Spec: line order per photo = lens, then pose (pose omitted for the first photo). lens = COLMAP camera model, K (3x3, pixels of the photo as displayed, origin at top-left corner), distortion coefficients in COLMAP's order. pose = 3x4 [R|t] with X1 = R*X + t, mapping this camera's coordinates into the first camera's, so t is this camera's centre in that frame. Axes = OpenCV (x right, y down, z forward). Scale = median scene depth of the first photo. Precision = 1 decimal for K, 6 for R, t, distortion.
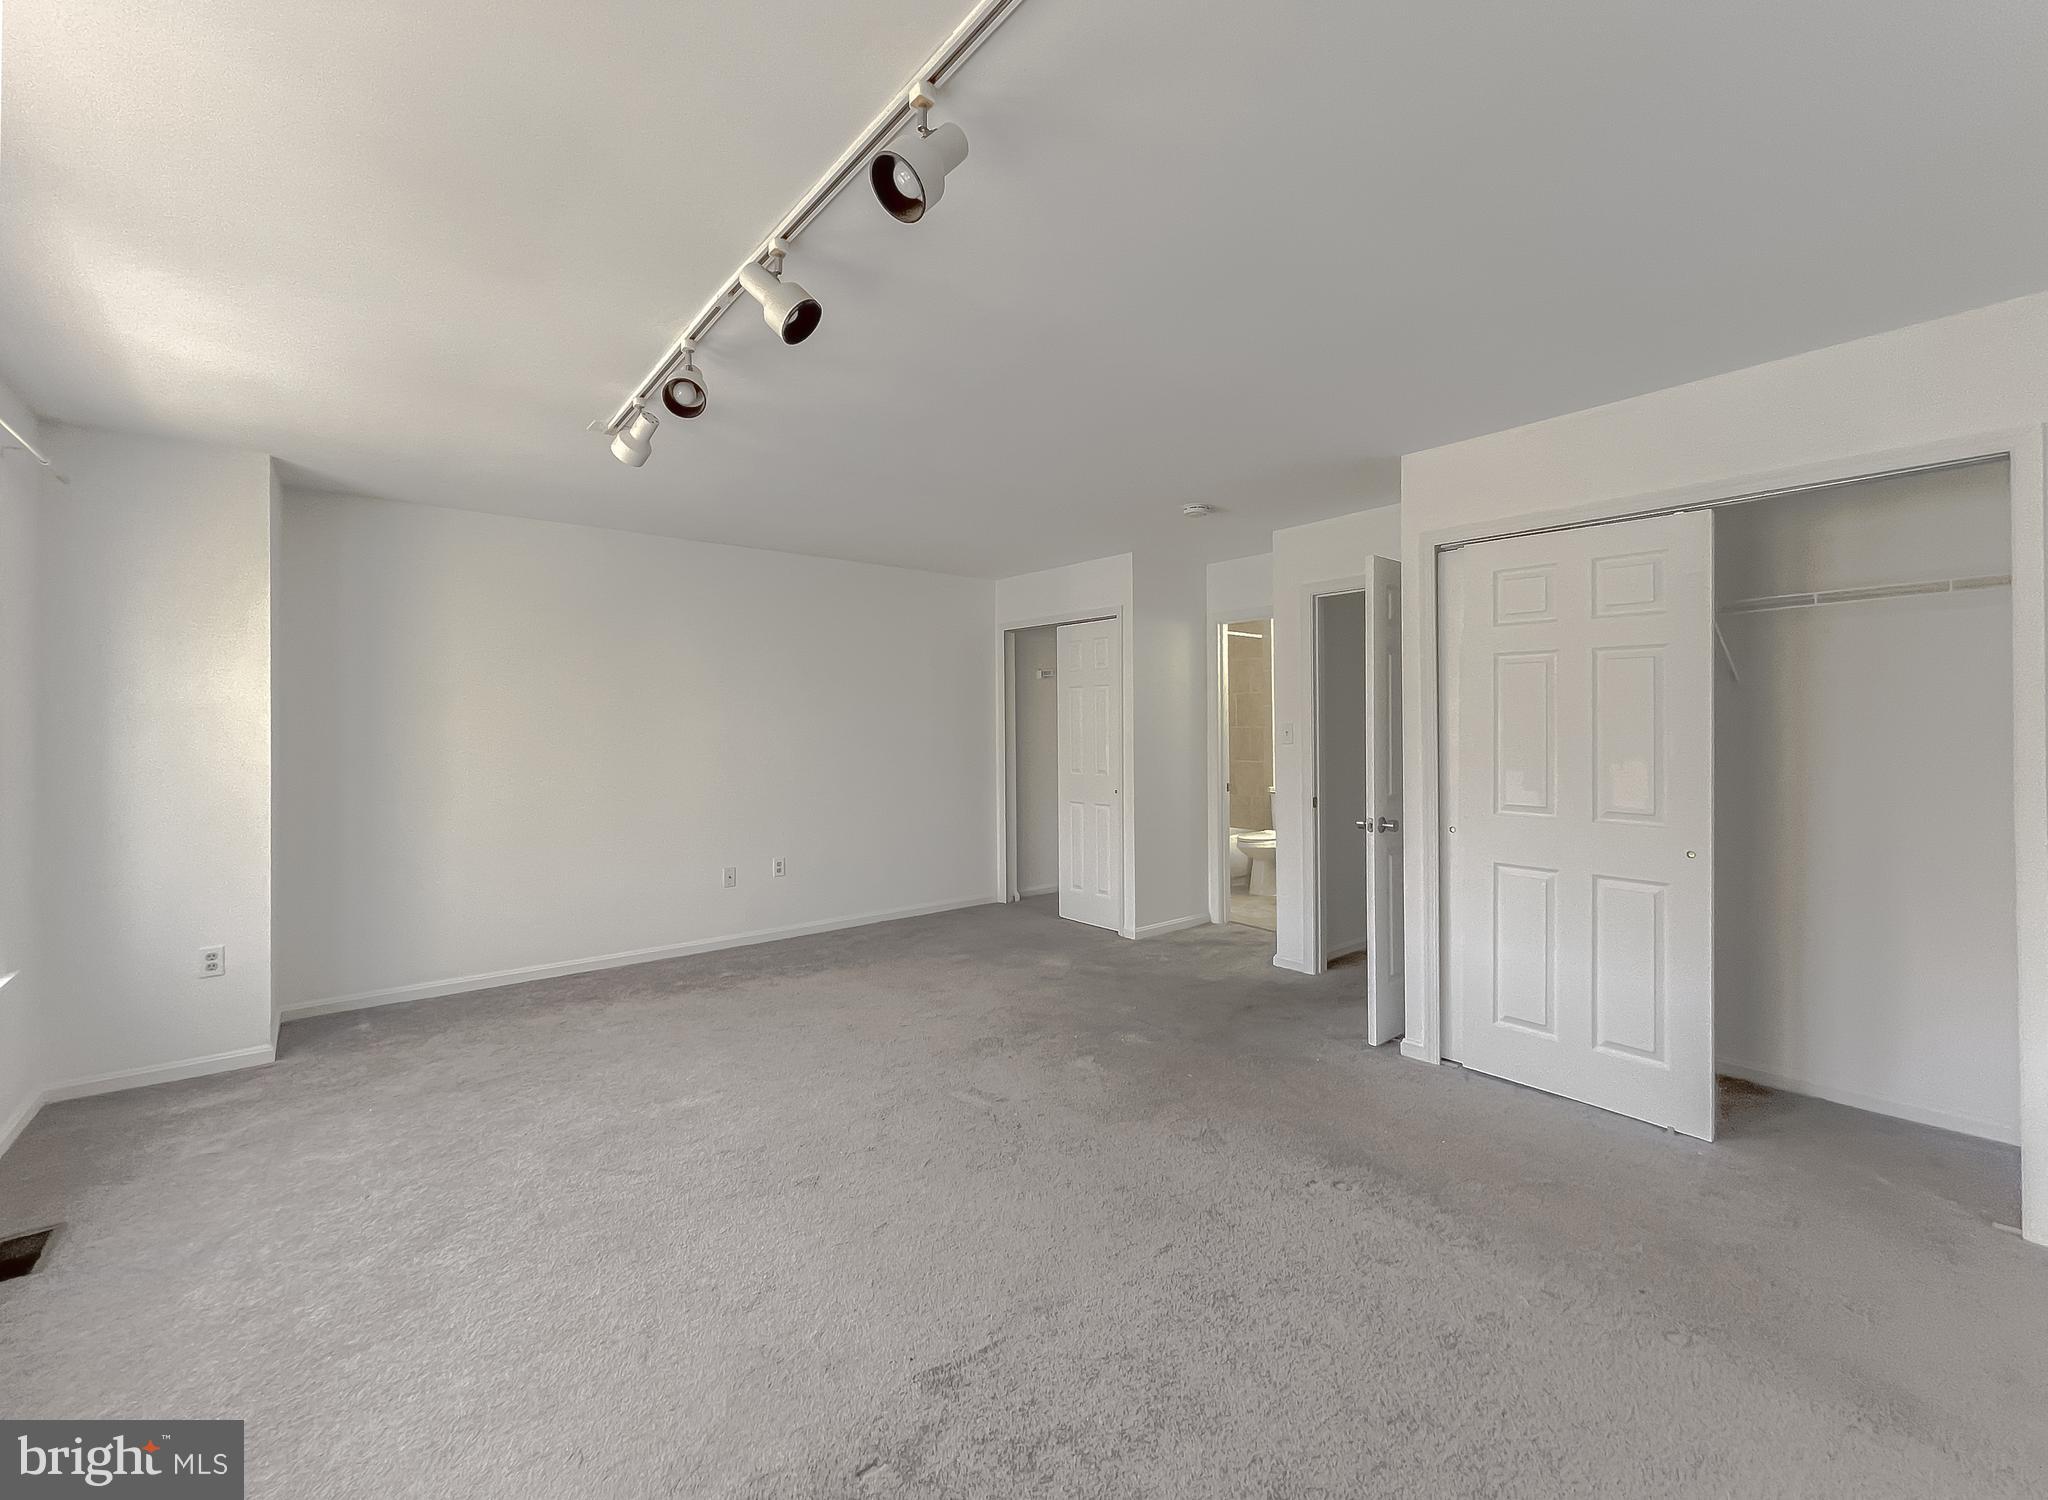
lens RADIAL K [[846.1, 0, 1021.3], [0, 846.1, 732.5], [0, 0, 1]] dist [-0.006262, 0.003127]
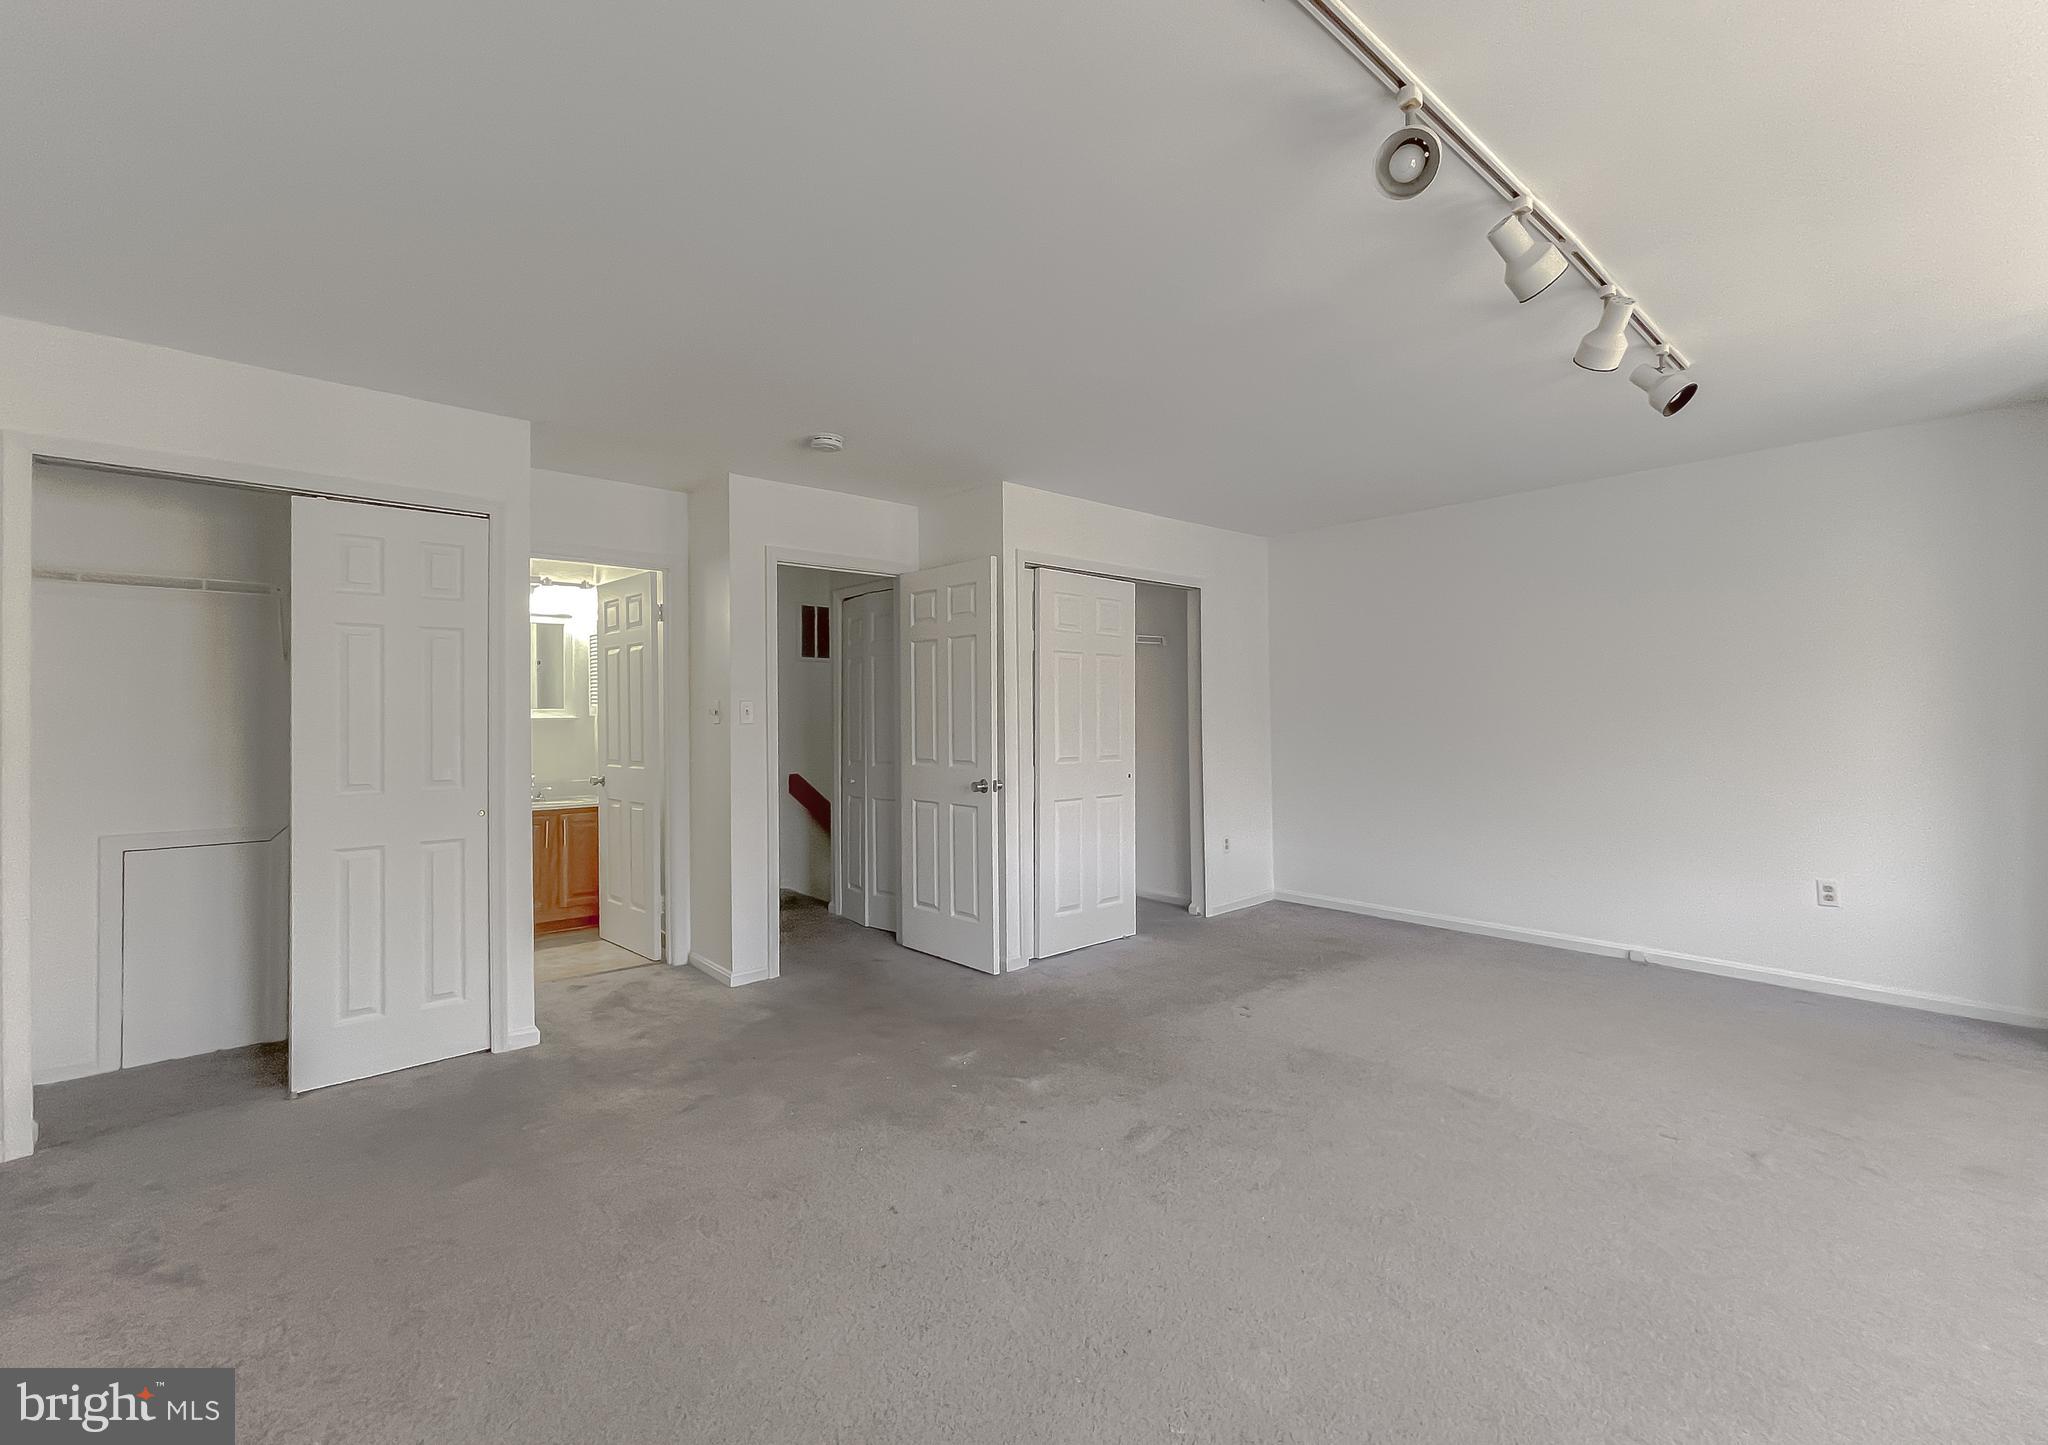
lens RADIAL K [[869.3, 0, 1022.9], [0, 869.3, 717.8], [0, 0, 1]] dist [-0.000315, 0.000195]
pose [[-0.037348, 0.007847, 0.999271, -0.646801], [0.022339, 0.999726, -0.007016, 0.021158], [-0.999053, 0.022060, -0.037514, 0.829119]]
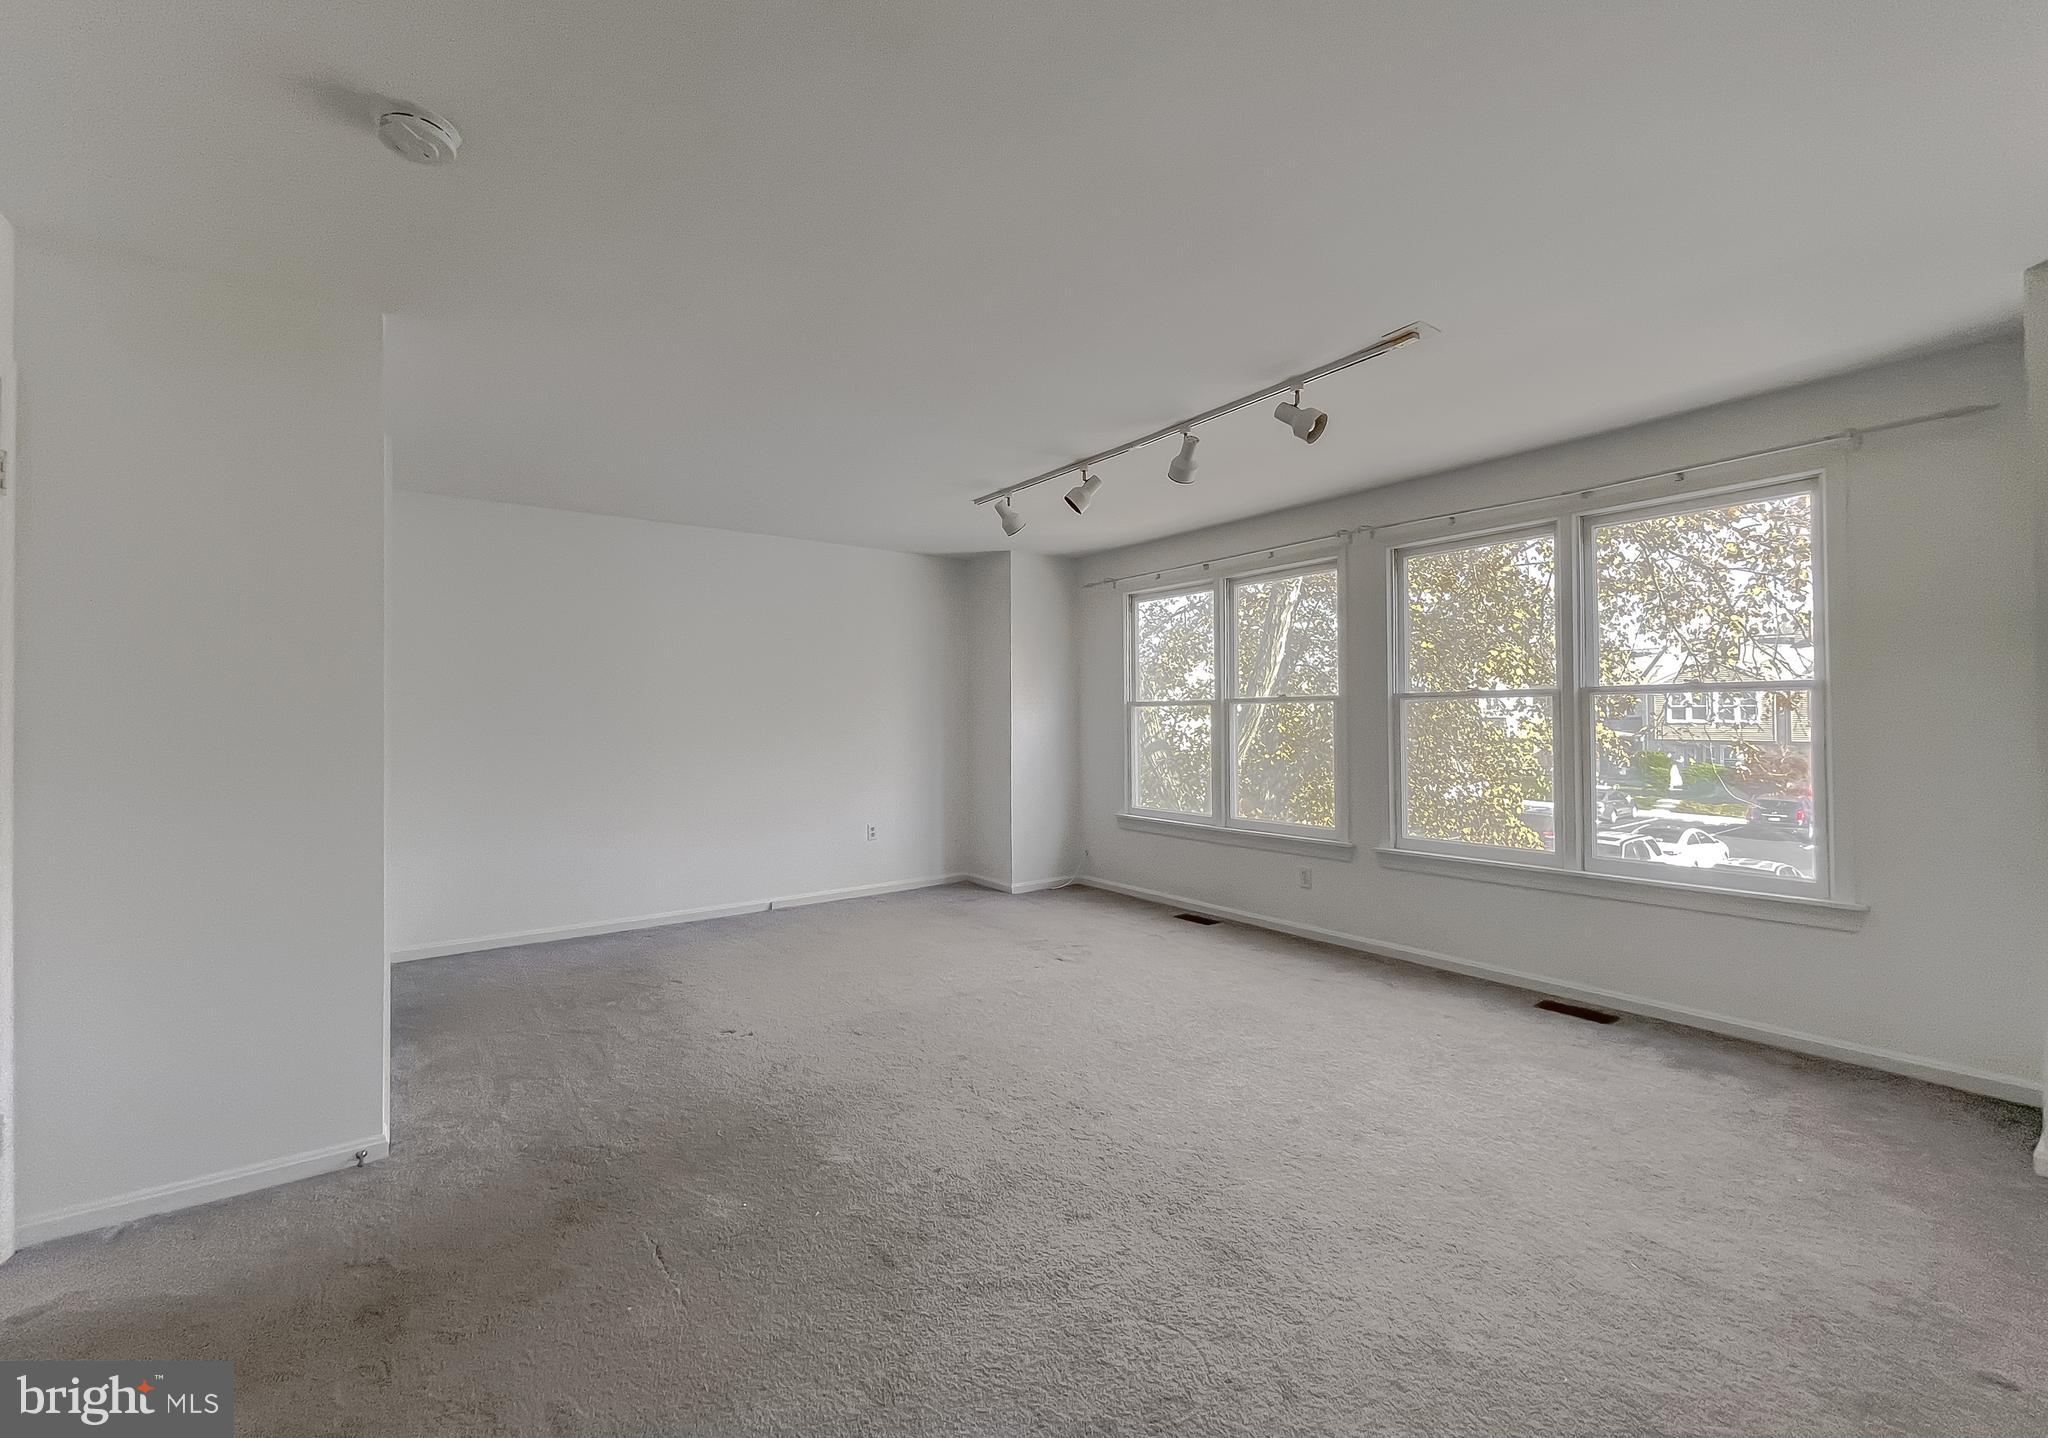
lens RADIAL K [[869.3, 0, 1025.1], [0, 869.3, 715.0], [0, 0, 1]] dist [-0.000315, 0.000195]
pose [[-0.998961, 0.016775, 0.042362, -0.090738], [0.017171, 0.999812, 0.008992, 0.017849], [-0.042203, 0.009710, -0.999062, 1.364698]]
